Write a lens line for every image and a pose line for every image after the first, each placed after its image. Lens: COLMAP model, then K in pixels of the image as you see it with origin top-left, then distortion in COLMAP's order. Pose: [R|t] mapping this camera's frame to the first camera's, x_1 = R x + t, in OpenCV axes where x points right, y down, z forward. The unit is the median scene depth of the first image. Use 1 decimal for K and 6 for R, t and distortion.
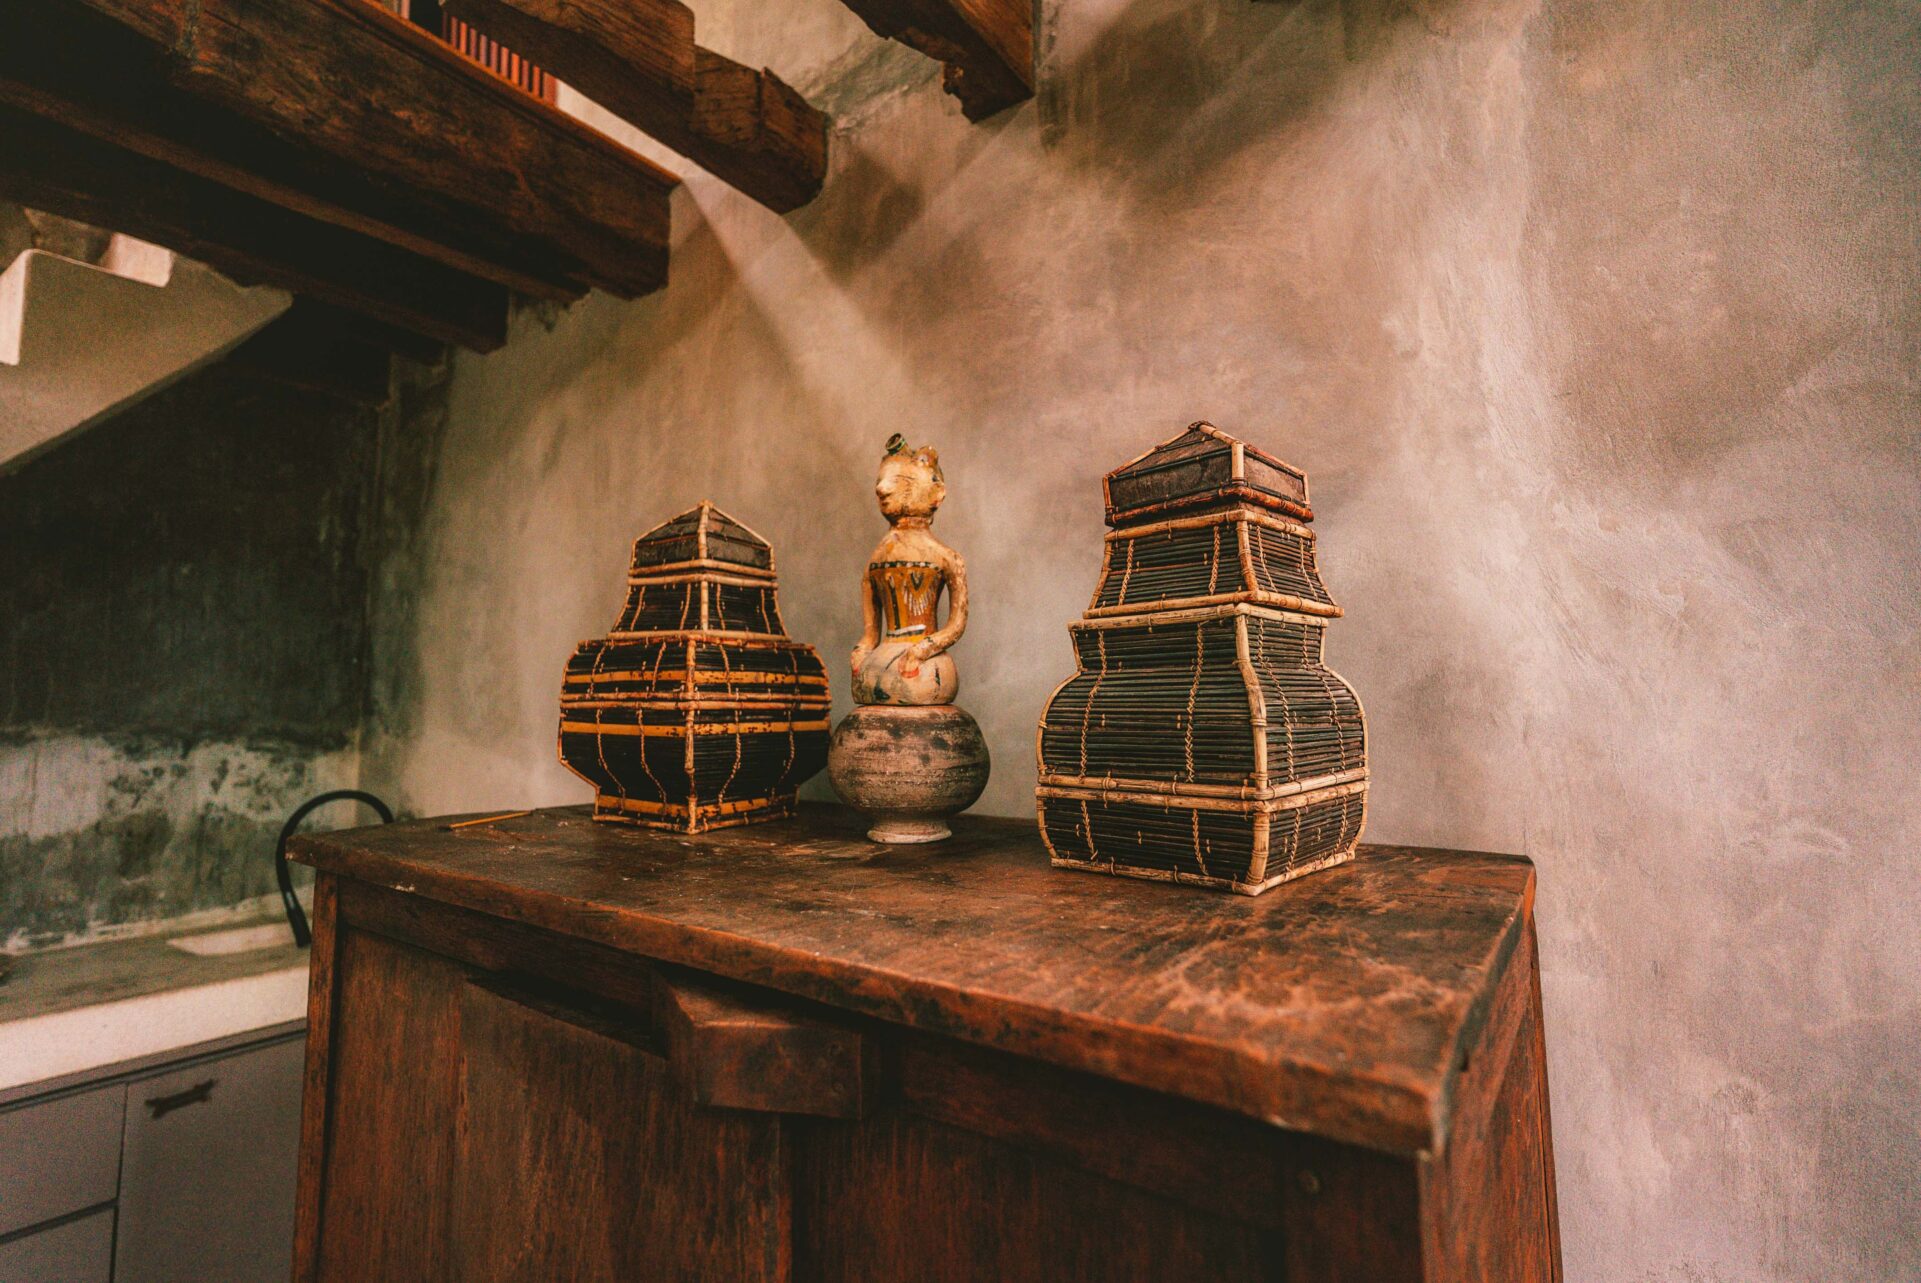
lens RADIAL K [[882.5, 0, 960.5], [0, 882.5, 641.5], [0, 0, 1]] dist [-0.001880, 0.000080]
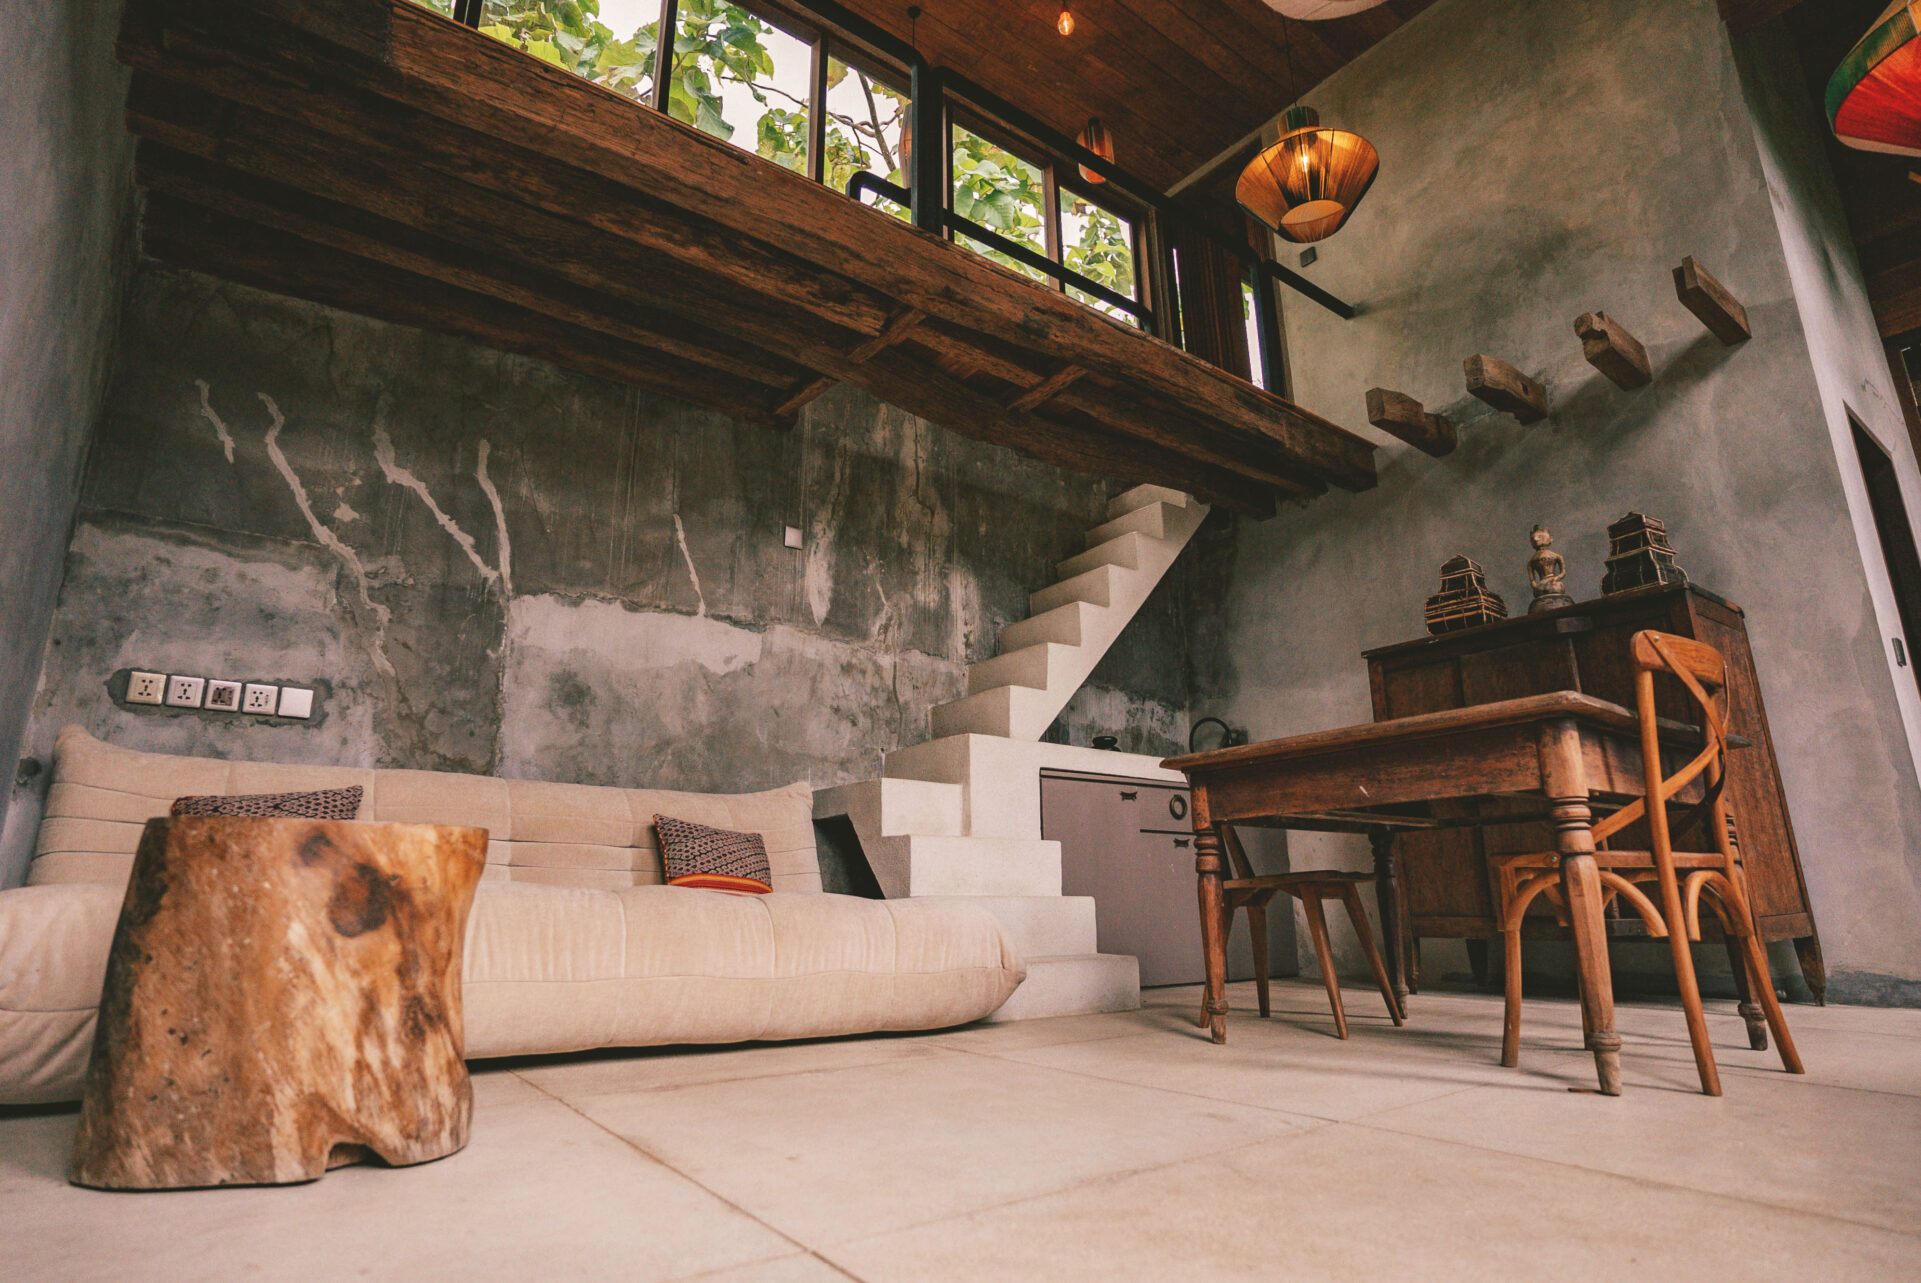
lens RADIAL K [[1001.6, 0, 960.5], [0, 1001.6, 641.5], [0, 0, 1]] dist [-0.082274, 0.038774]
pose [[0.954007, -0.075905, -0.290015, -0.847688], [0.022882, 0.983029, -0.182015, 0.642626], [0.298909, 0.167008, 0.939554, -2.392781]]
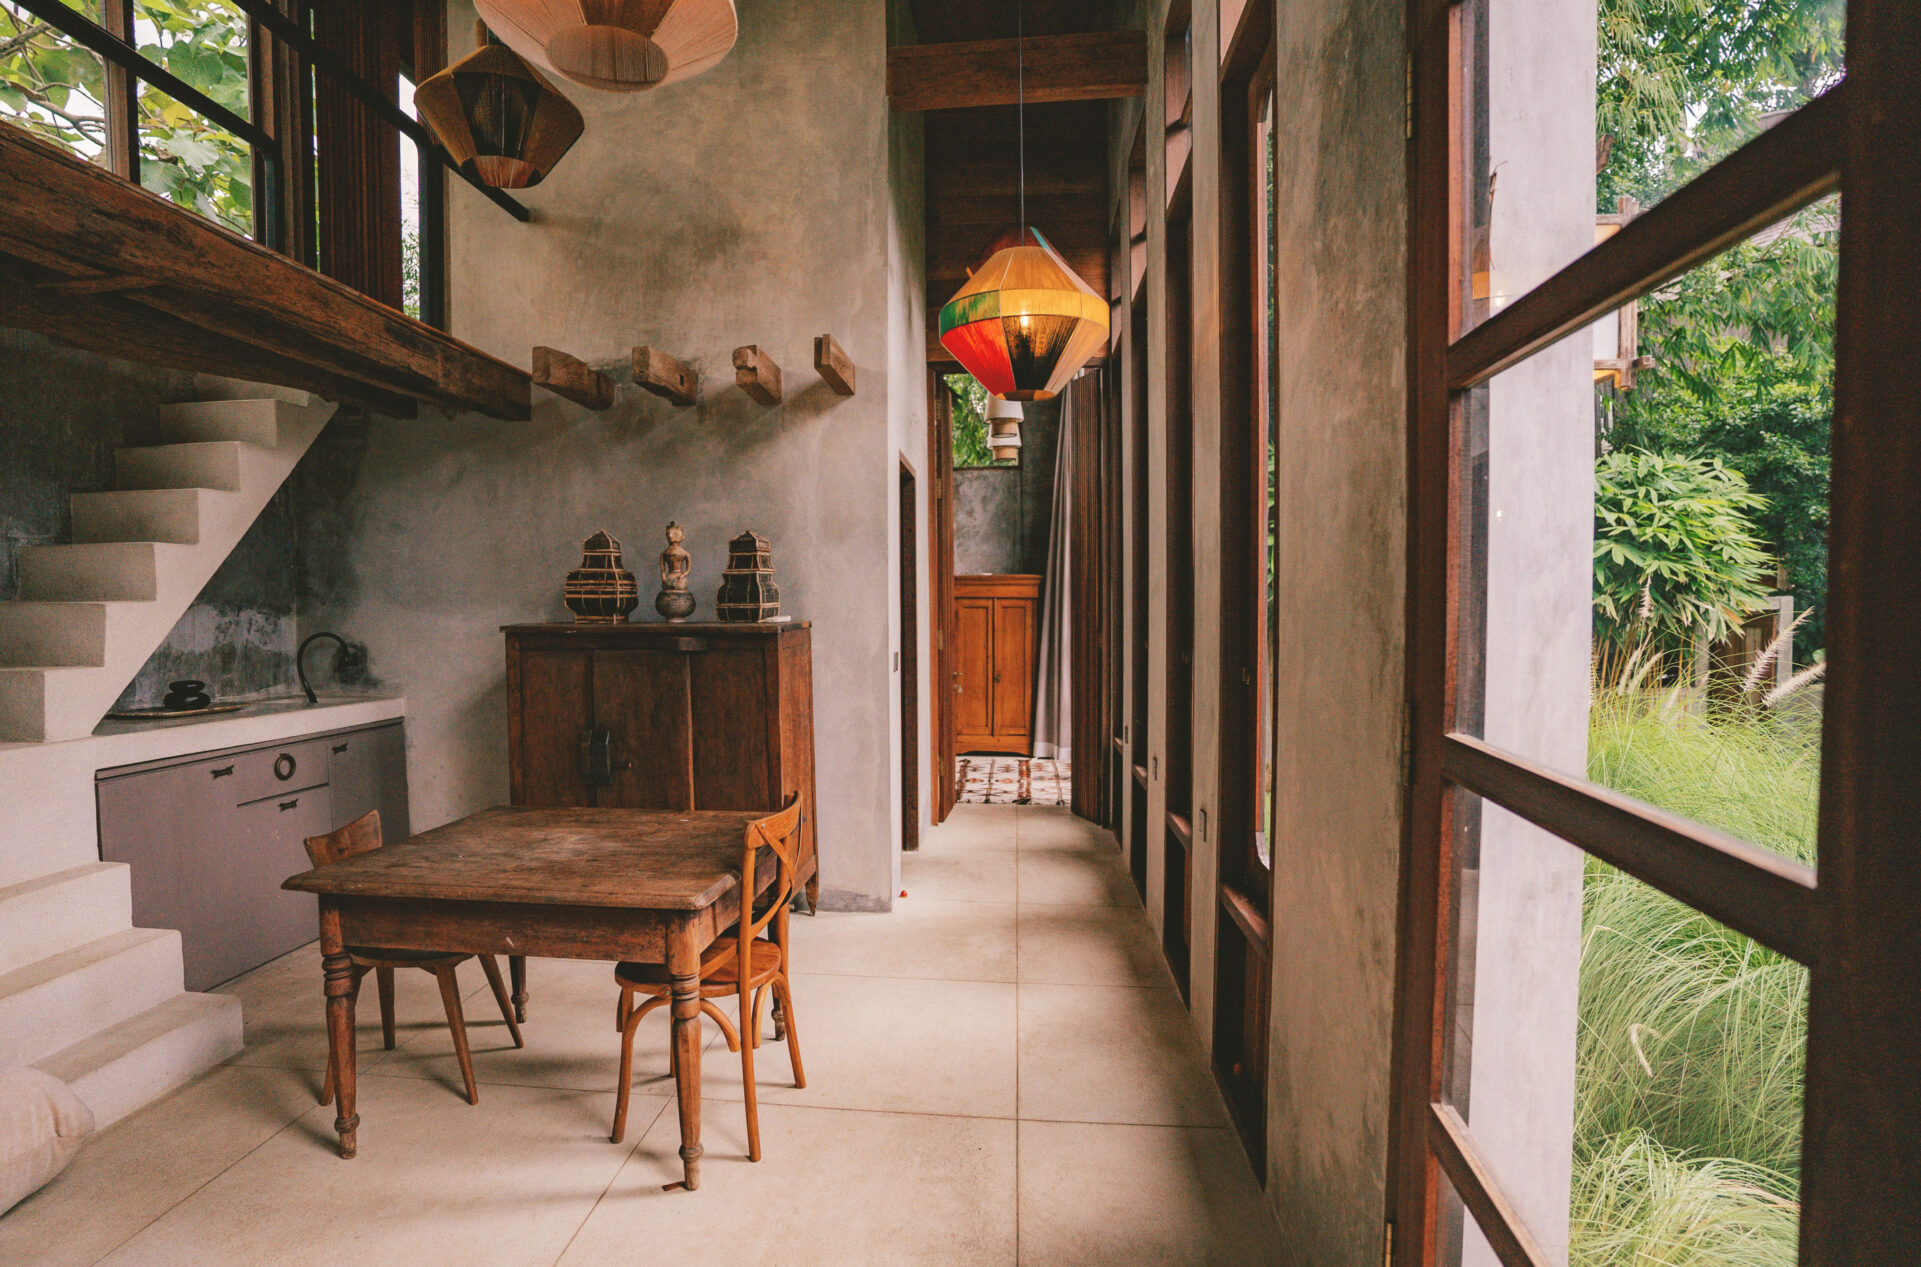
lens RADIAL K [[964.9, 0, 913.5], [0, 964.9, 637.3], [0, 0, 1]] dist [-0.069196, 0.031869]
pose [[0.869036, -0.019314, 0.494372, -0.902563], [-0.038176, 0.993641, 0.105928, -0.152882], [-0.493274, -0.110928, 0.862772, -2.342964]]
